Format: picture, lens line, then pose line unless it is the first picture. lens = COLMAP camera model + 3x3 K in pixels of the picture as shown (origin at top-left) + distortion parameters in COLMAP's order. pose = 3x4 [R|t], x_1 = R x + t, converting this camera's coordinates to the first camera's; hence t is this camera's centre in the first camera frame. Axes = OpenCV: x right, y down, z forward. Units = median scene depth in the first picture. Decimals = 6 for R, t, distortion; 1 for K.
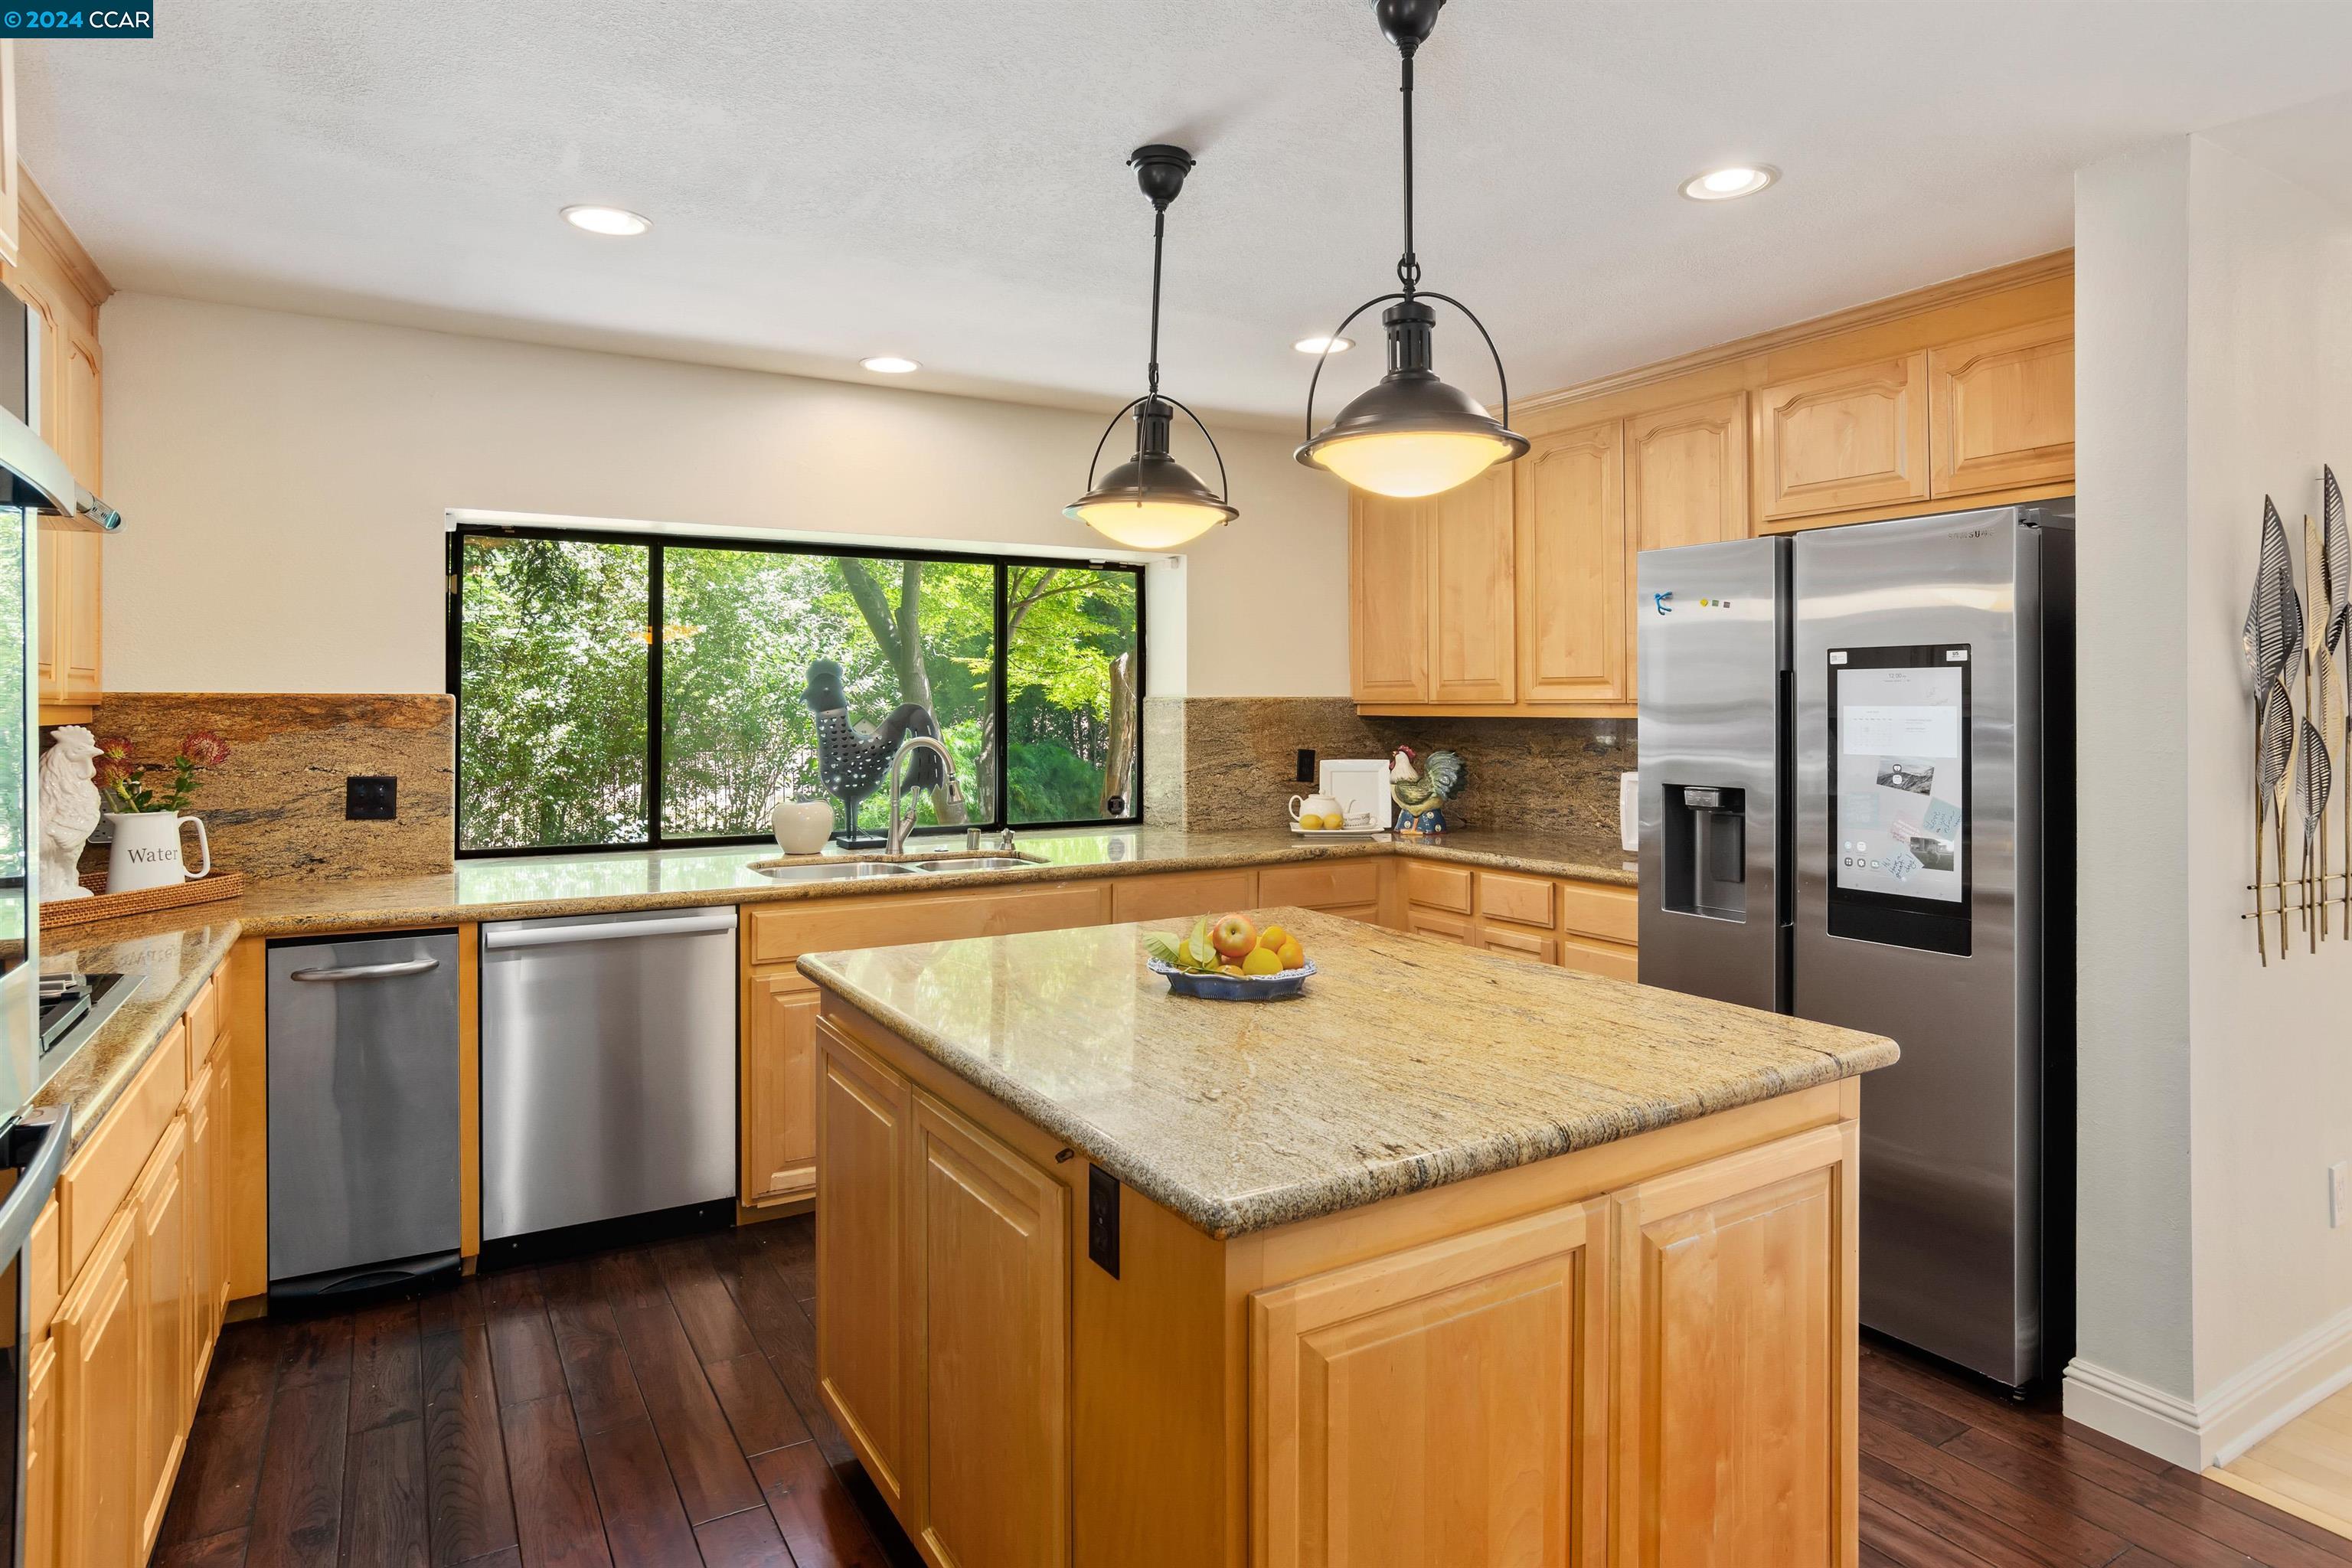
lens RADIAL K [[1330.7, 0, 1174.7], [0, 1330.7, 715.5], [0, 0, 1]] dist [-0.046069, 0.035398]
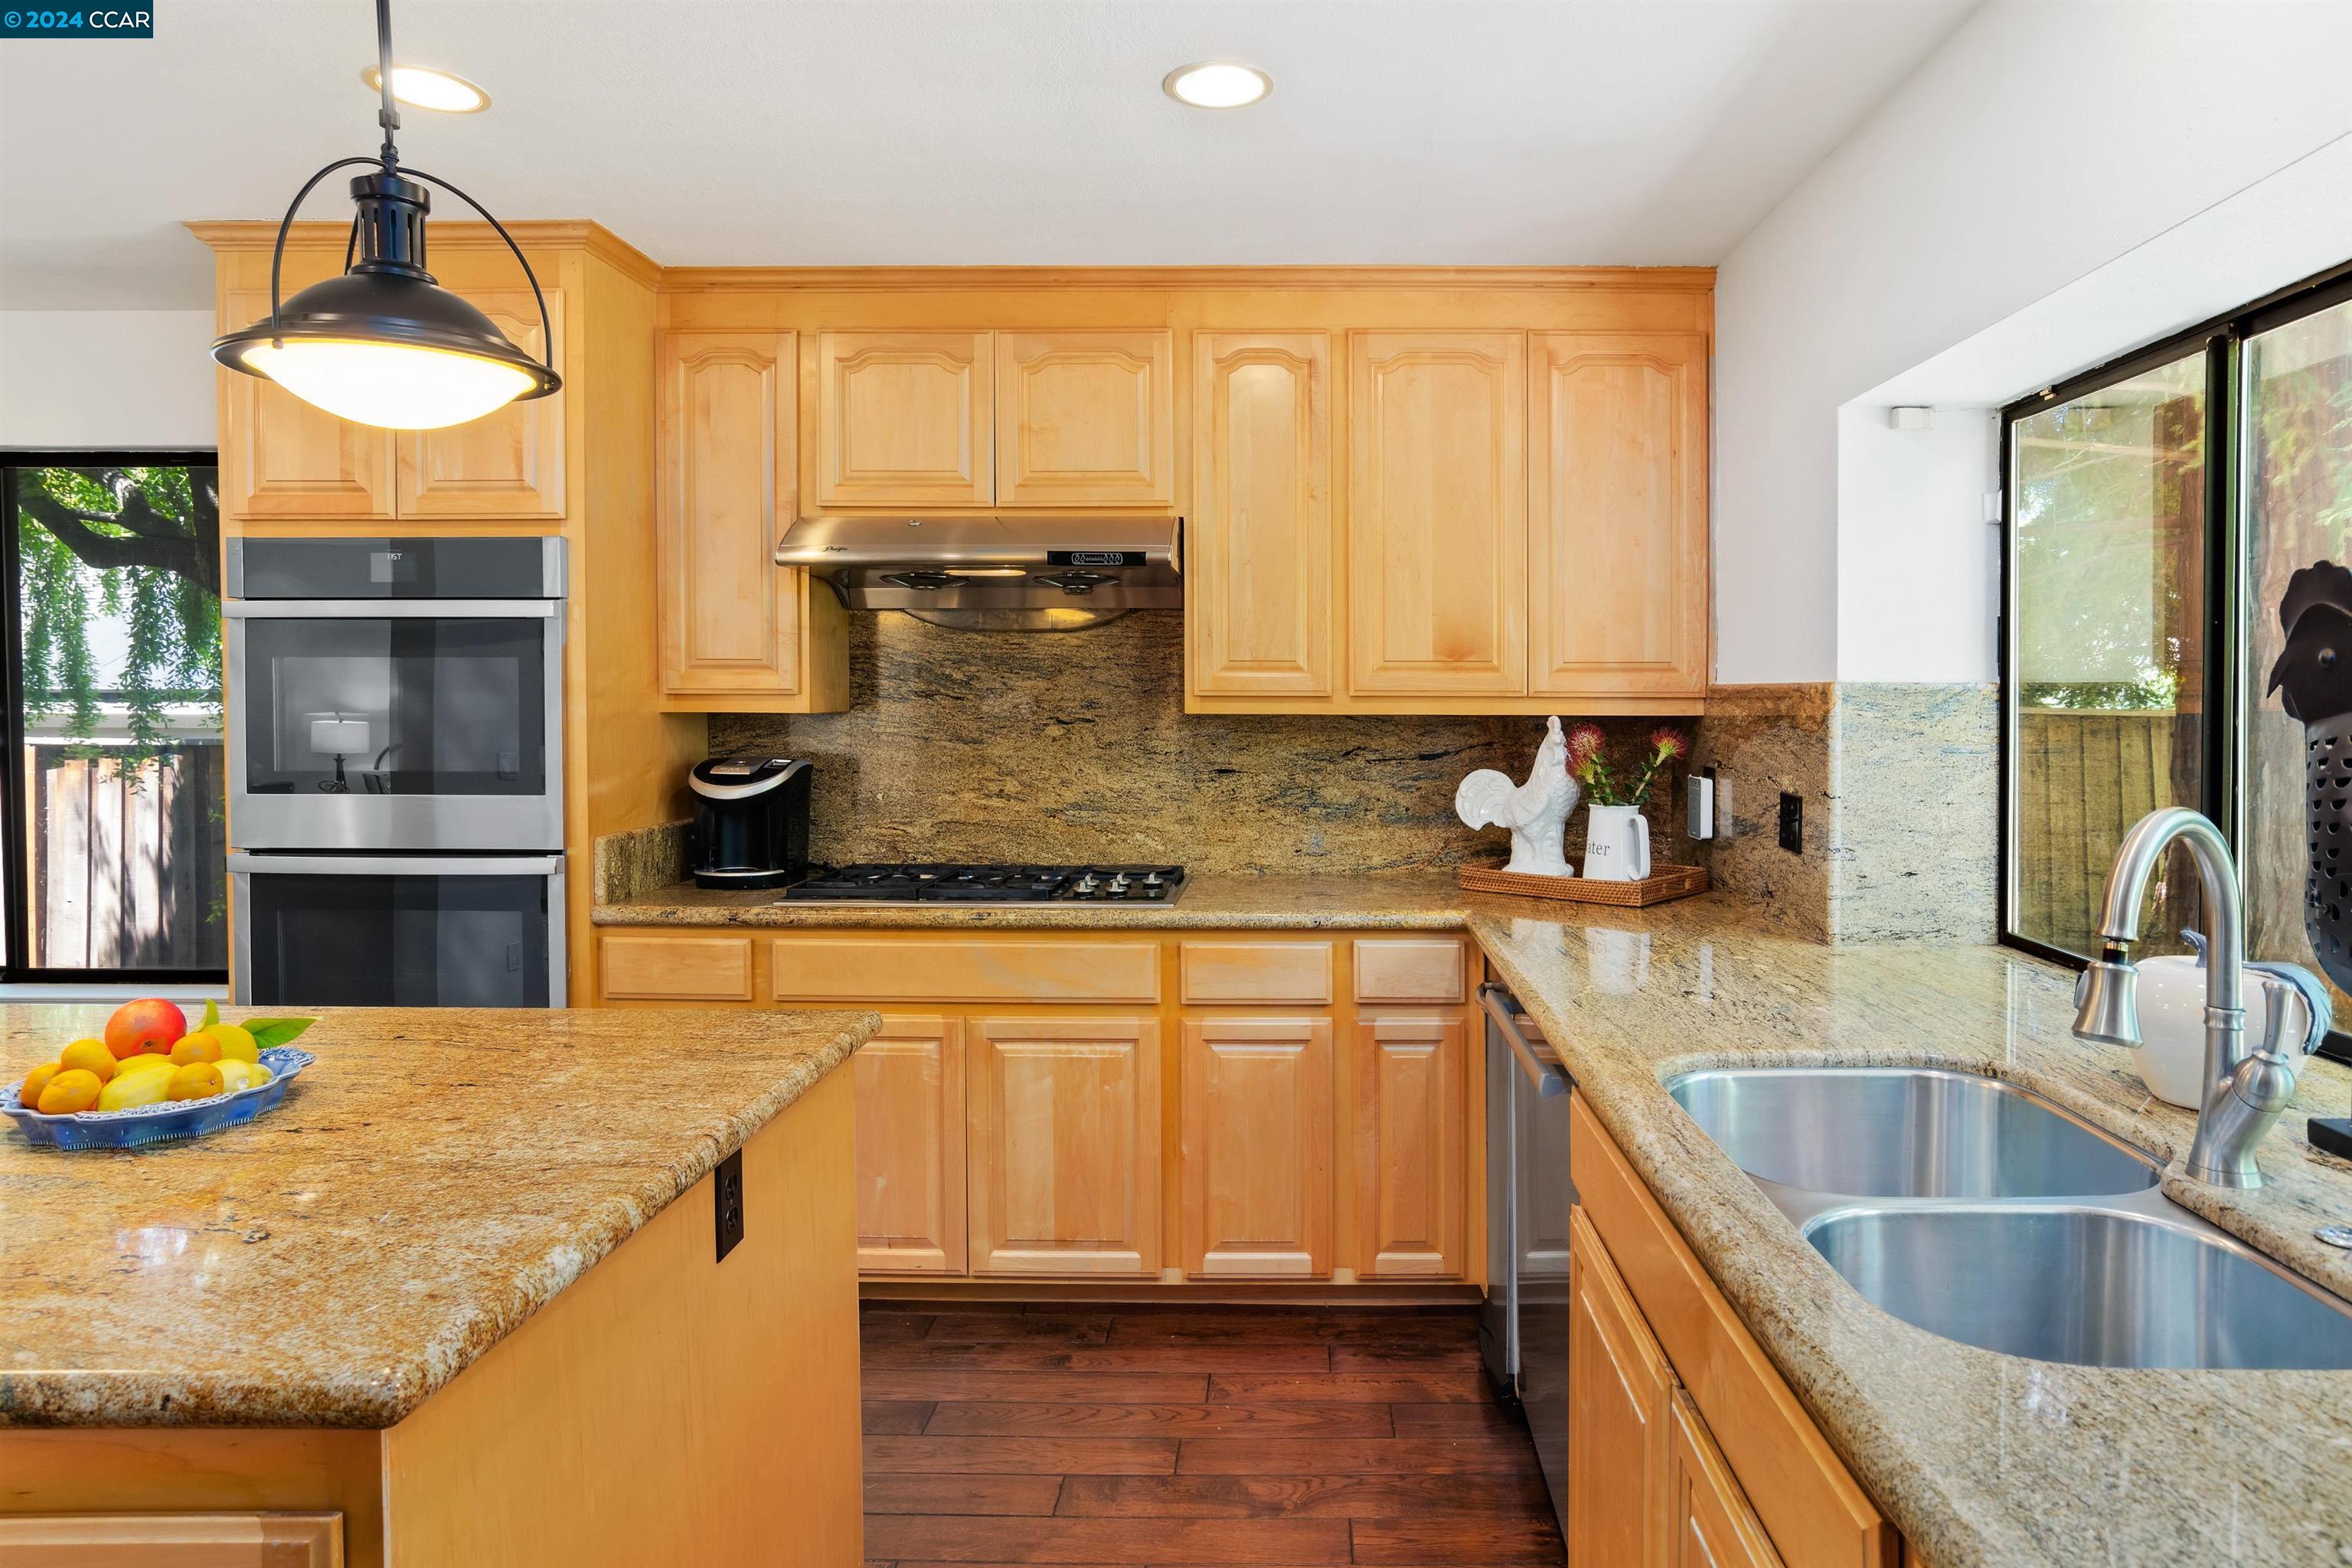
lens RADIAL K [[1368.6, 0, 1290.4], [0, 1368.6, 735.1], [0, 0, 1]] dist [-0.050258, 0.000282]
pose [[-0.518065, 0.022096, -0.855056, 0.199068], [-0.010149, 0.999437, 0.031976, -0.008503], [0.855281, 0.025244, -0.517549, 1.175926]]
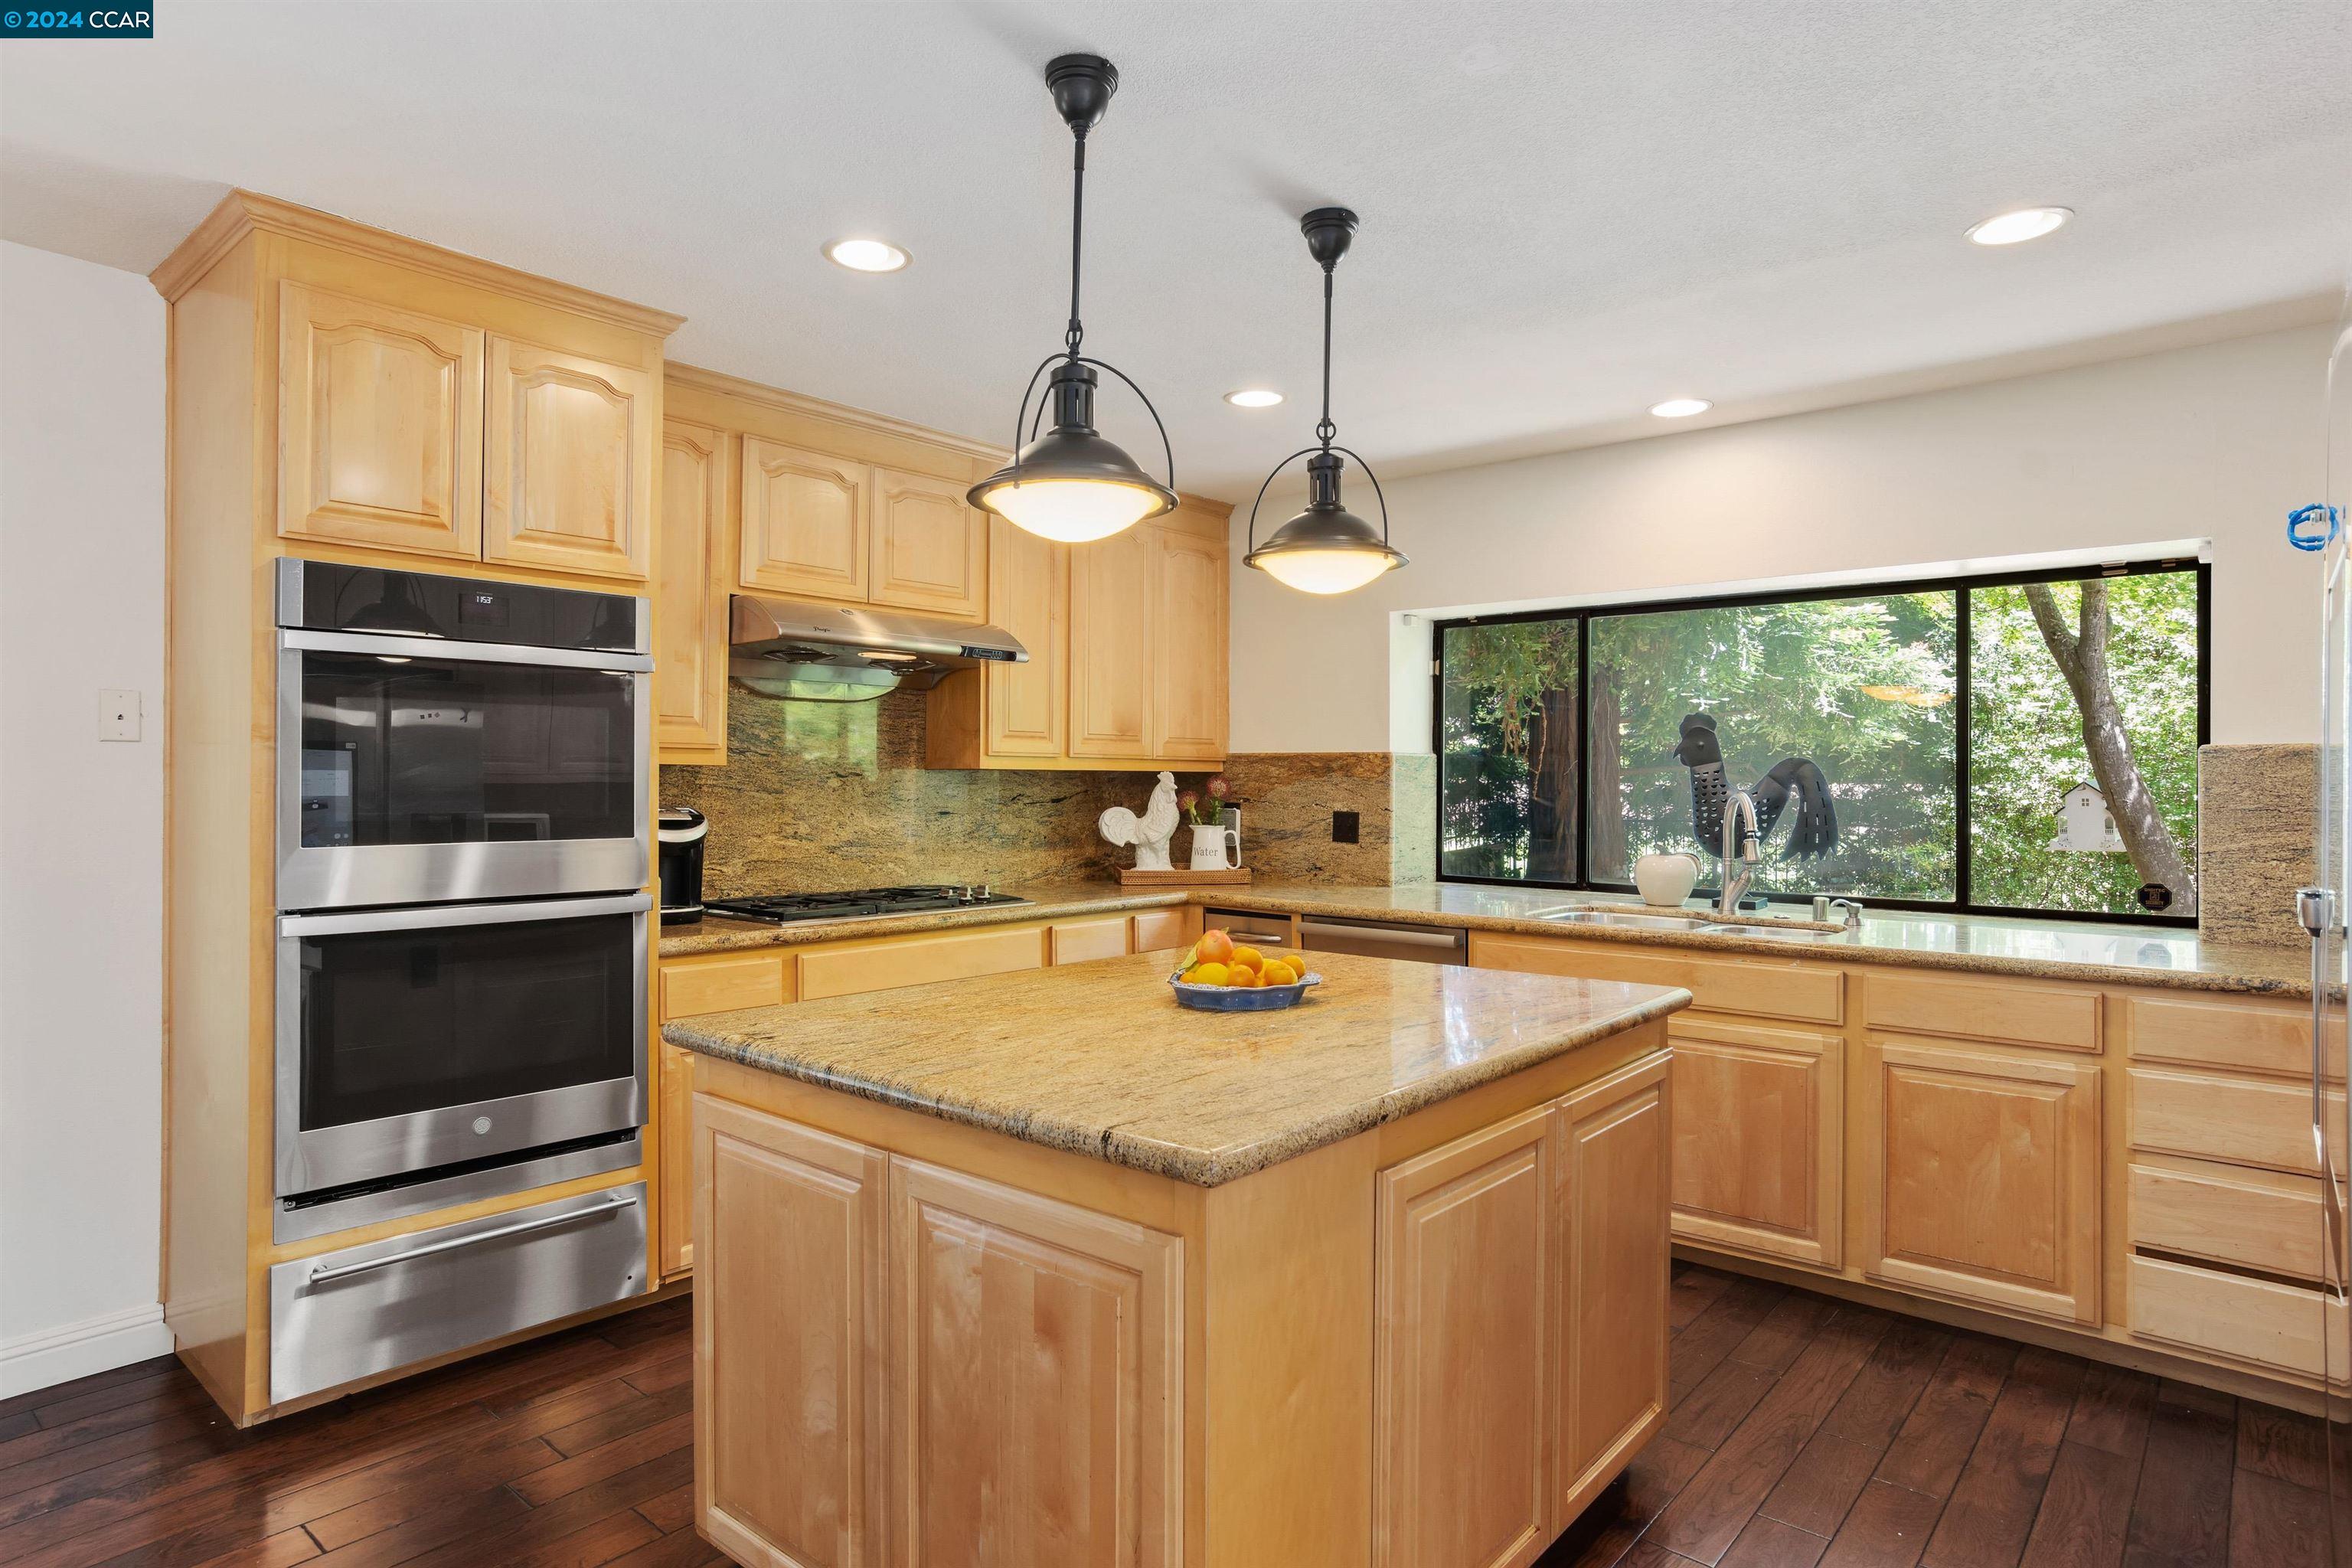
lens RADIAL K [[1323.3, 0, 1176.0], [0, 1323.3, 784.0], [0, 0, 1]] dist [-0.052247, 0.033355]
pose [[0.309623, 0.005865, -0.950841, 0.678152], [-0.014566, 0.999893, 0.001425, 0.018210], [0.950748, 0.013409, 0.309675, 0.401756]]
